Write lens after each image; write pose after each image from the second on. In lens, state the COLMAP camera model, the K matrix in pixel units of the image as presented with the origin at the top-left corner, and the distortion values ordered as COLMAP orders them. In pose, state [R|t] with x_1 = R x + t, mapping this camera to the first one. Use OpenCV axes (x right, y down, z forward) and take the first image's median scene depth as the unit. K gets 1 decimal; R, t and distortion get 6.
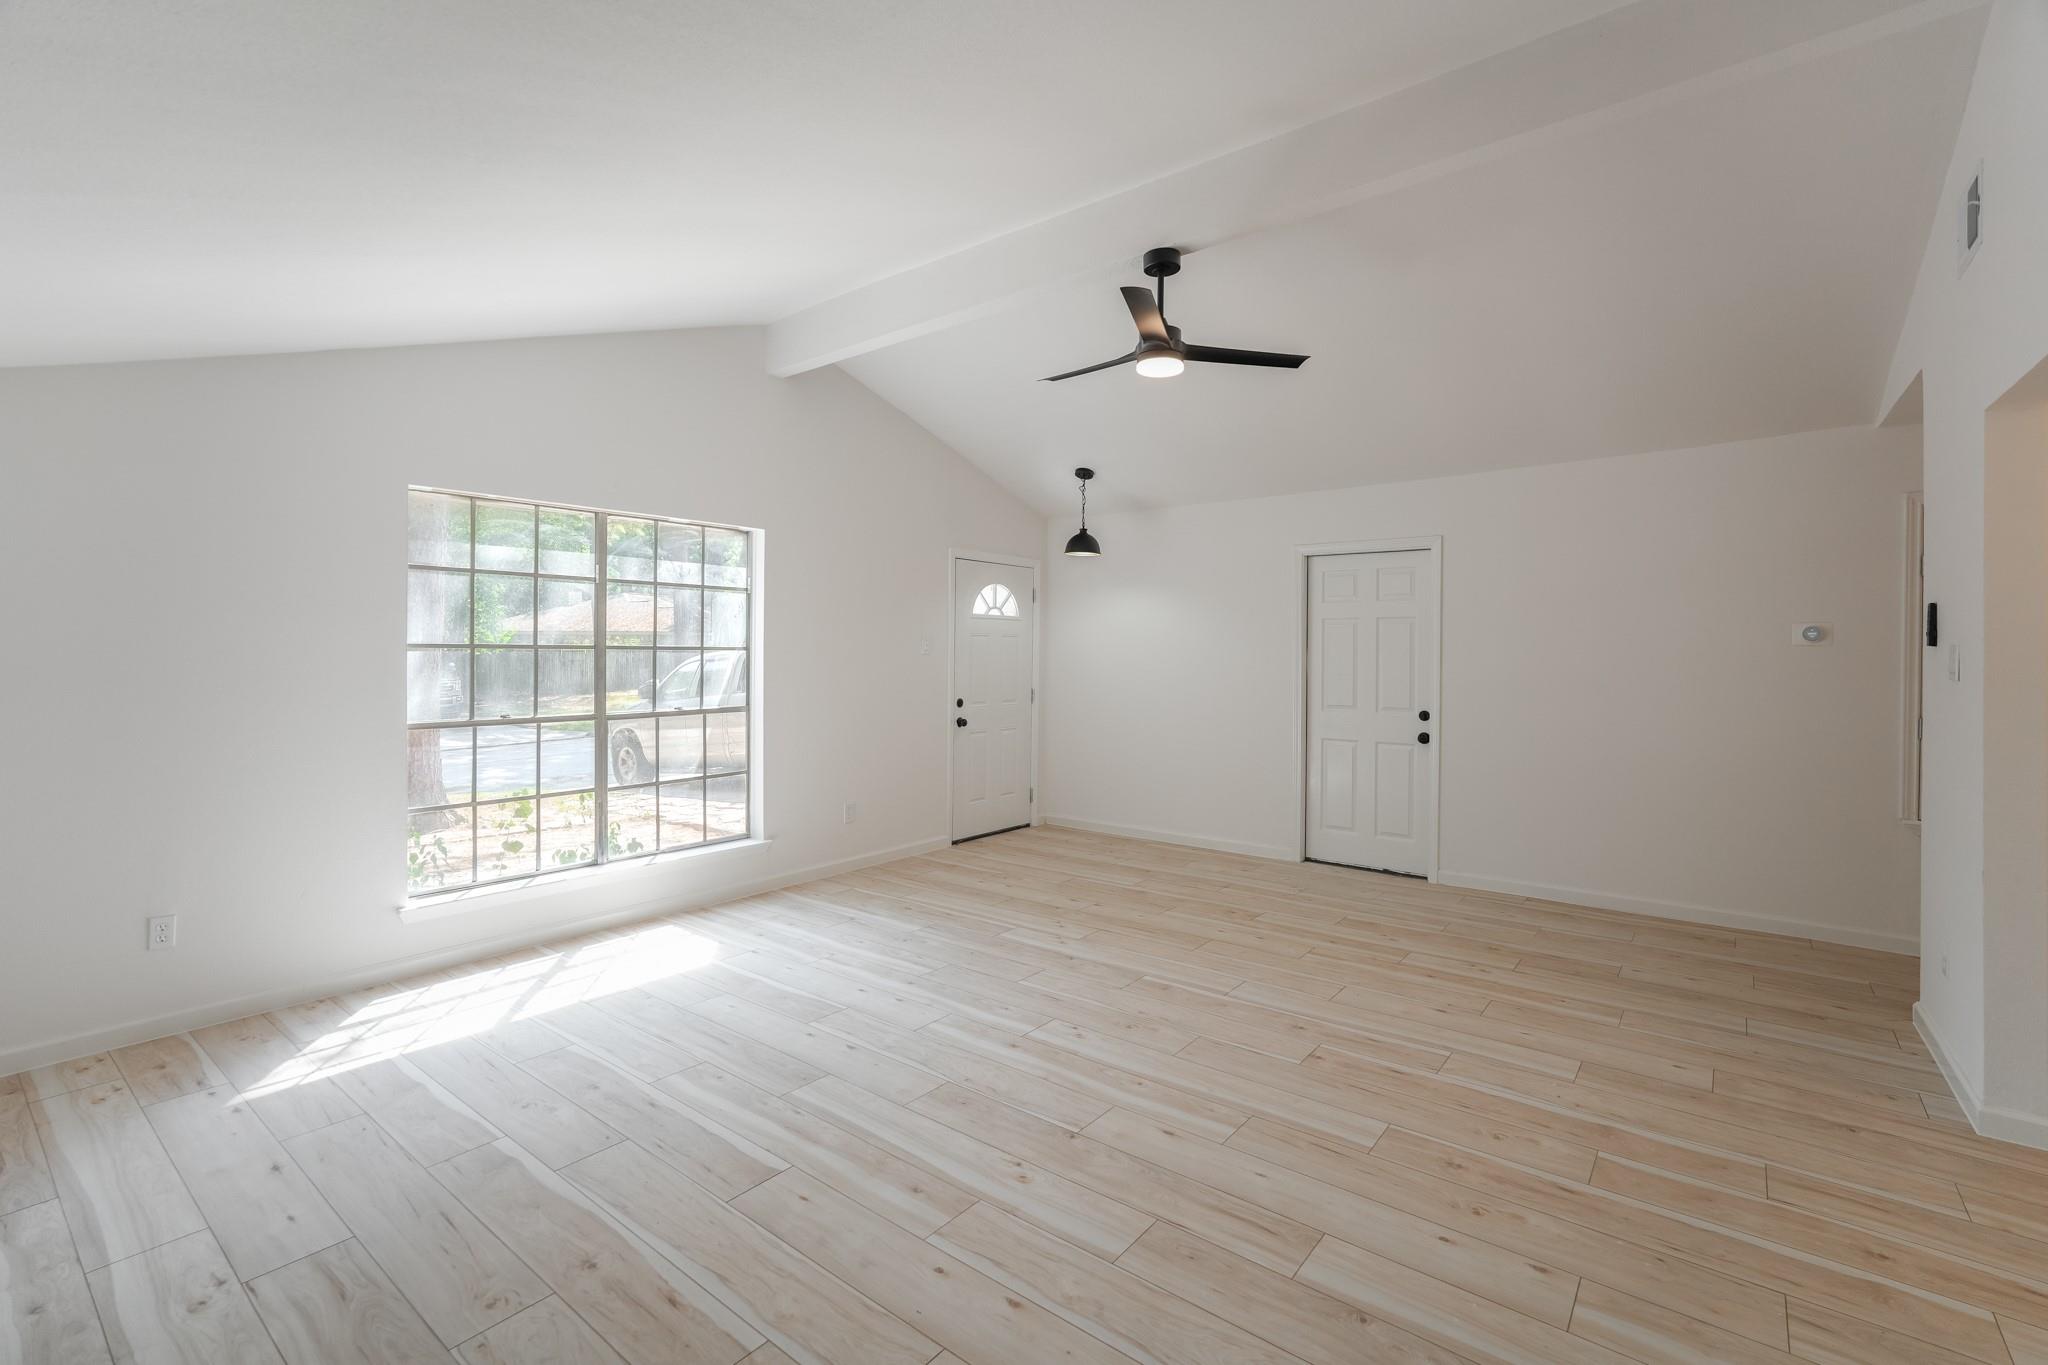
lens RADIAL K [[912.1, 0, 1025.6], [0, 912.1, 657.6], [0, 0, 1]] dist [-0.020588, 0.010717]
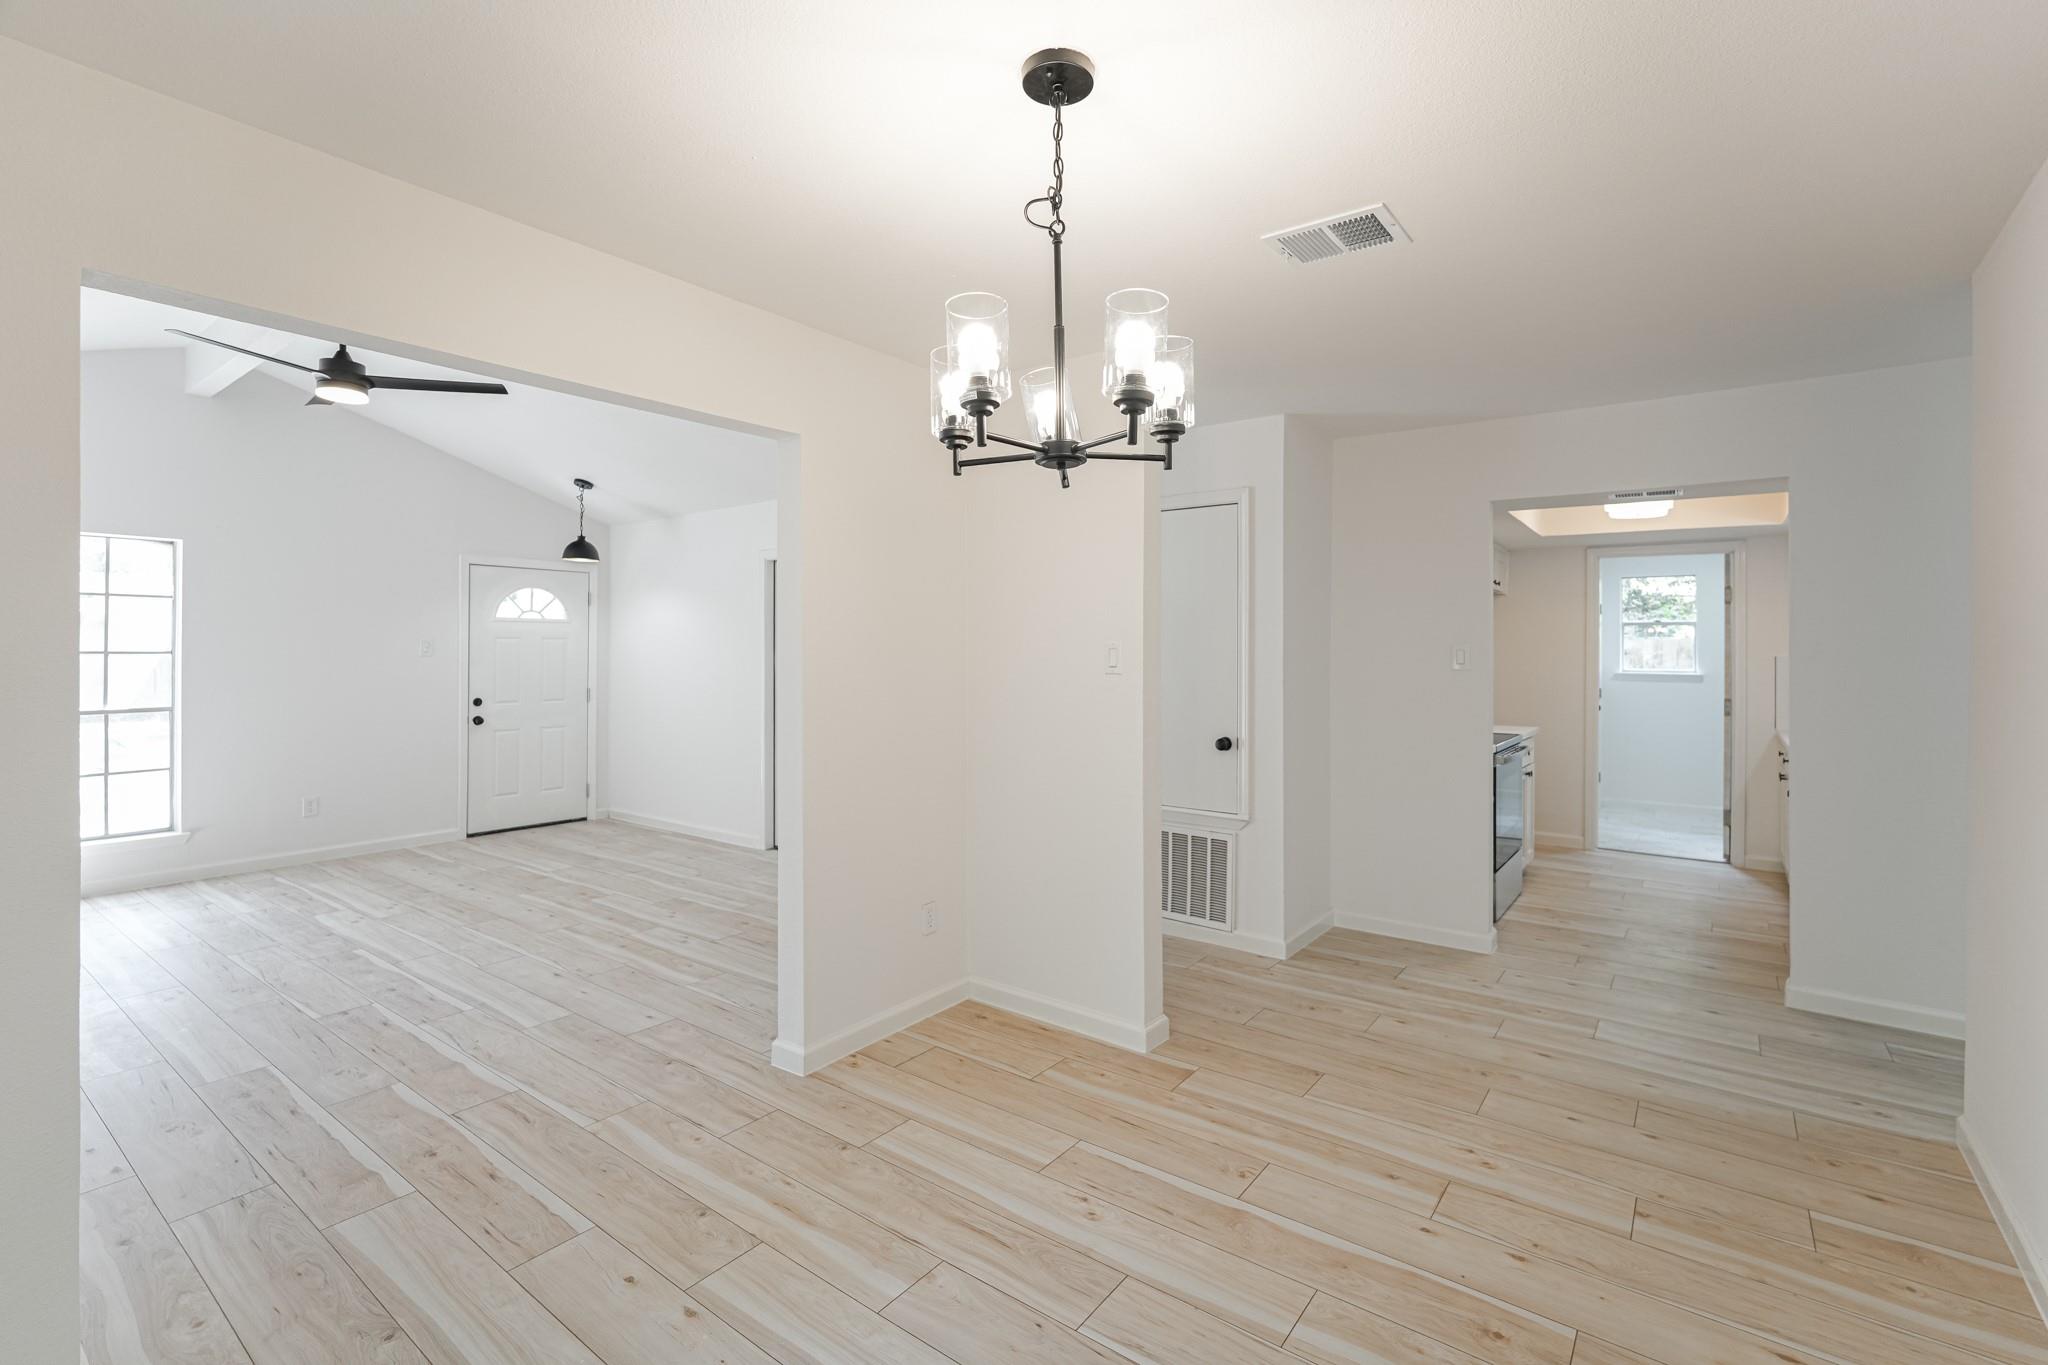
lens RADIAL K [[918.8, 0, 1041.8], [0, 918.8, 652.0], [0, 0, 1]] dist [-0.018015, 0.007113]
pose [[0.999387, -0.006436, 0.034411, 0.940184], [0.006713, 0.999946, -0.007945, 0.008309], [-0.034358, 0.008171, 0.999376, -0.126709]]
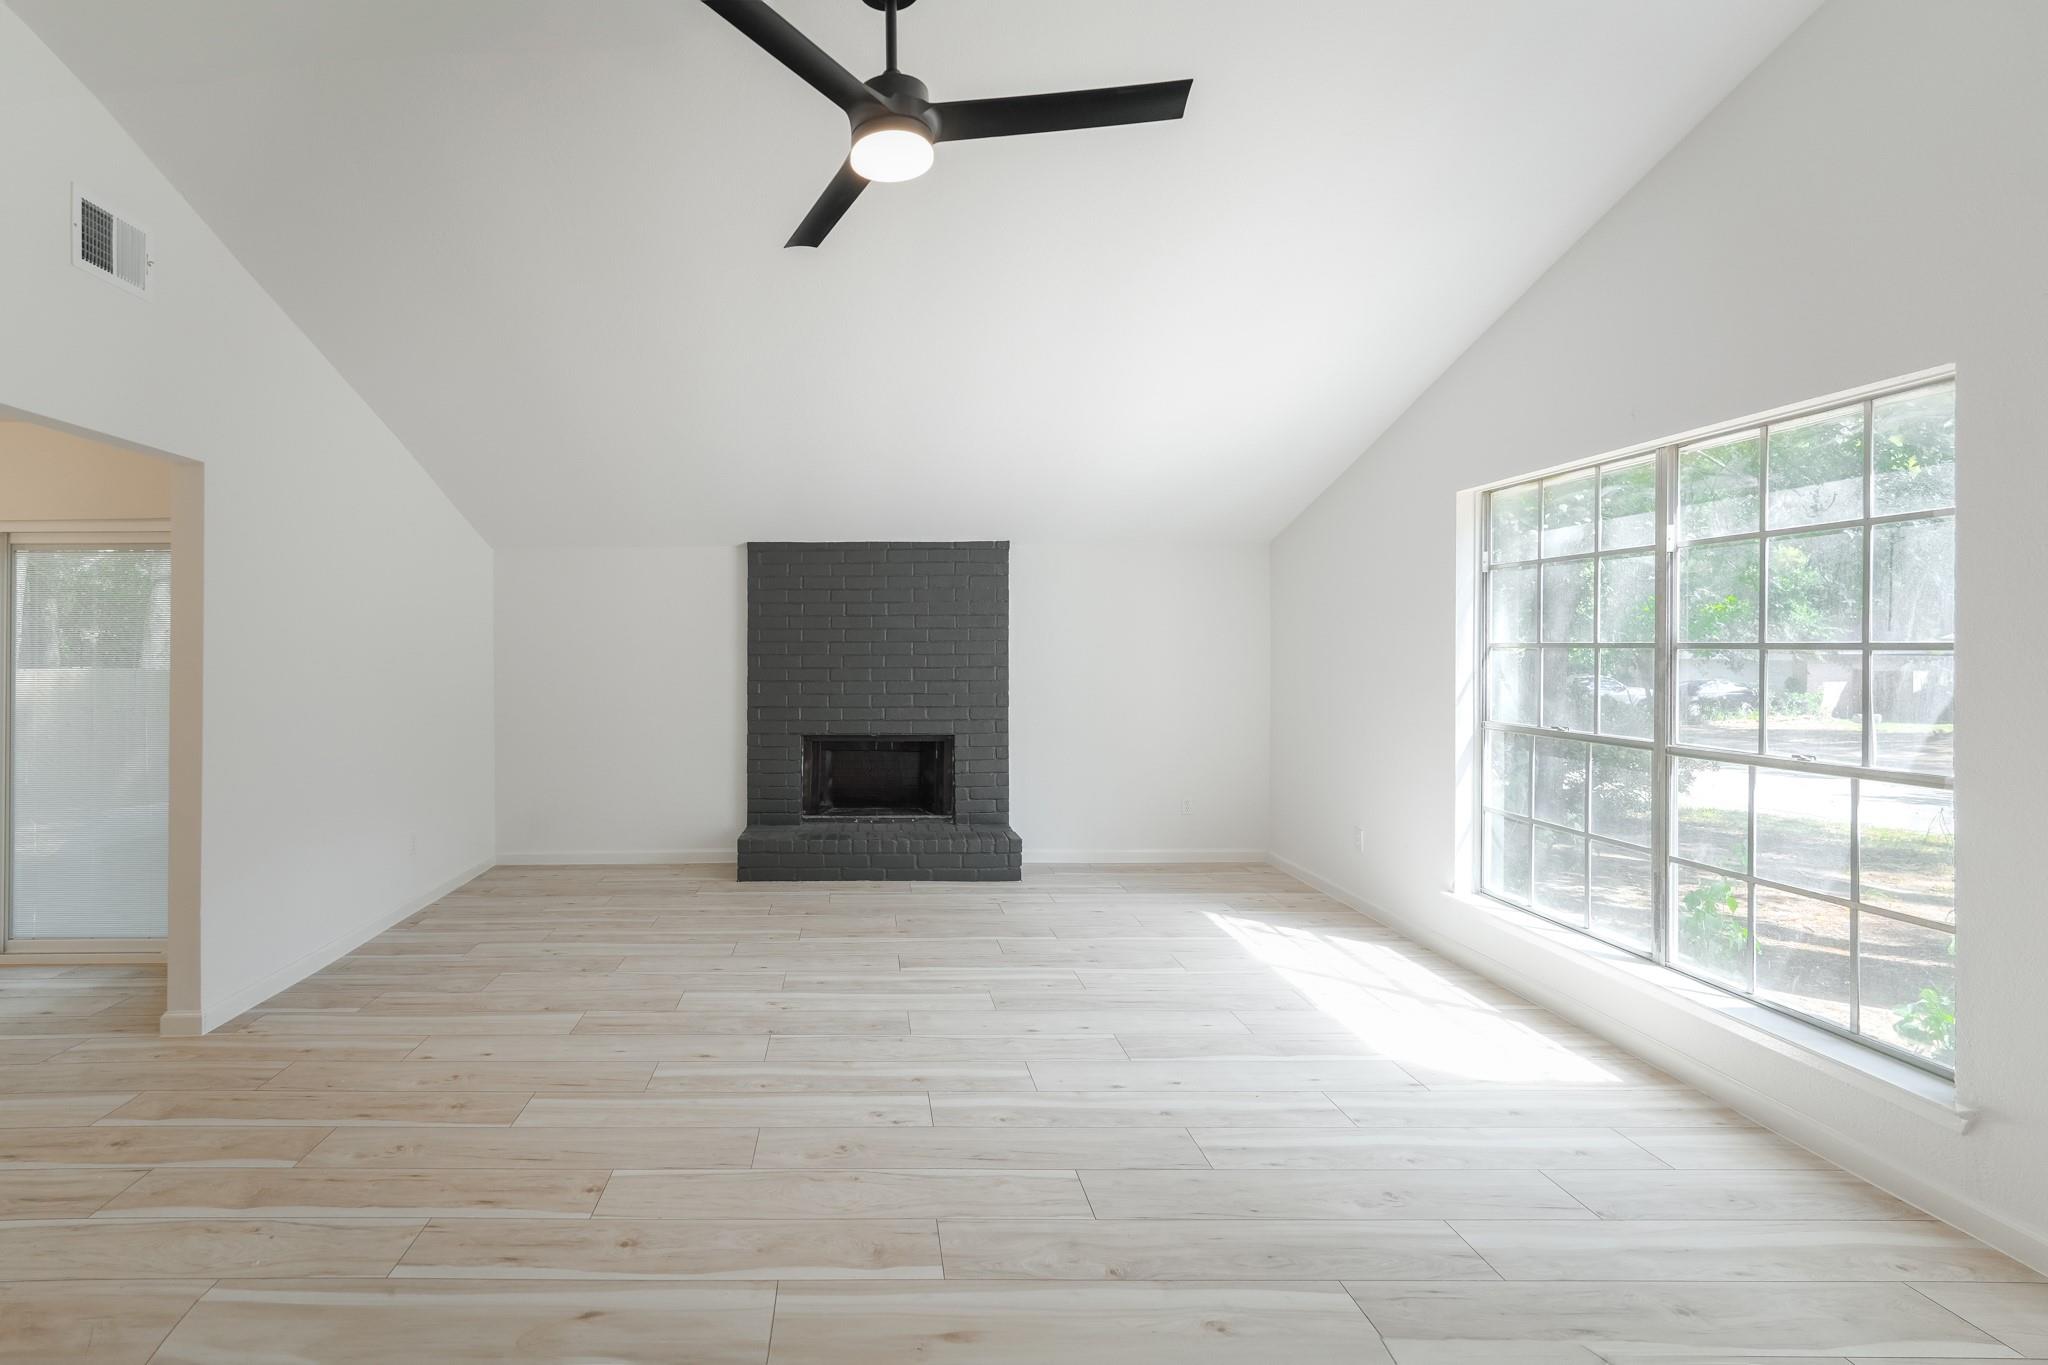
lens RADIAL K [[876.8, 0, 859.9], [0, 876.8, 639.6], [0, 0, 1]] dist [-0.017714, 0.009785]
pose [[-0.784964, -0.007049, -0.619501, 0.490143], [-0.002913, 0.999966, -0.007687, -0.006819], [0.619535, -0.004229, -0.784958, 1.399599]]
